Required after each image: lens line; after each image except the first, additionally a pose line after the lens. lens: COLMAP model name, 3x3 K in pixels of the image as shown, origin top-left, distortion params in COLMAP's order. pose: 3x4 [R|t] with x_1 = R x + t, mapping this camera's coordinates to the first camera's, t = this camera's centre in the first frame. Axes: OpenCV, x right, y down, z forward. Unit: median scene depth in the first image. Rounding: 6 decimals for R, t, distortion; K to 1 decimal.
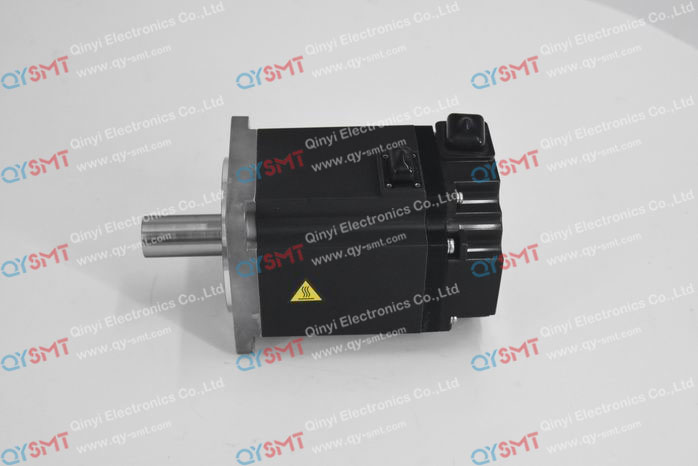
lens RADIAL K [[1192.8, 0, 349.7], [0, 1192.8, 232.5], [0, 0, 1]] dist [-0.003729, 0.000000]
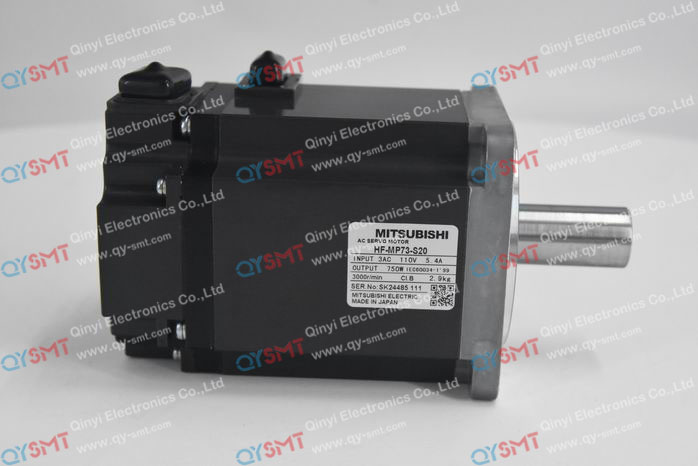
lens RADIAL K [[1192.3, 0, 350.4], [0, 1192.3, 233.9], [0, 0, 1]] dist [-0.000215, 0.000000]
pose [[1.000000, 0.000259, 0.000556, -0.000055], [-0.000260, 0.999997, 0.002338, -0.237722], [-0.000555, -0.002338, 0.999997, 0.000311]]
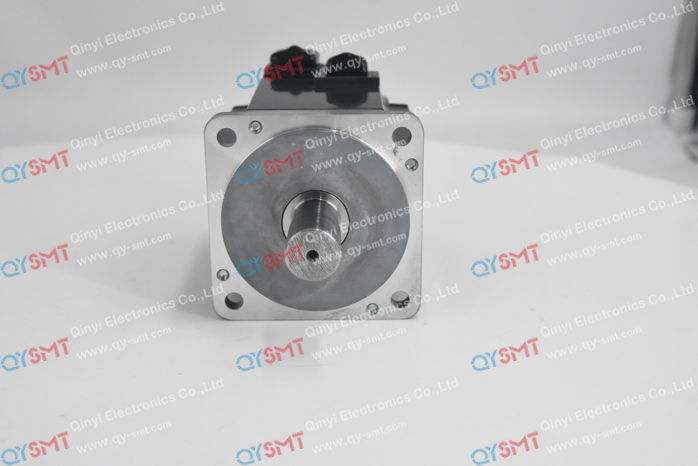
lens RADIAL K [[1192.4, 0, 349.4], [0, 1192.4, 233.4], [0, 0, 1]] dist [-0.000848, 0.000000]
pose [[1.000000, 0.000330, -0.000196, -0.000009], [-0.000330, 0.999999, 0.001133, -0.040197], [0.000196, -0.001132, 0.999999, 0.000036]]
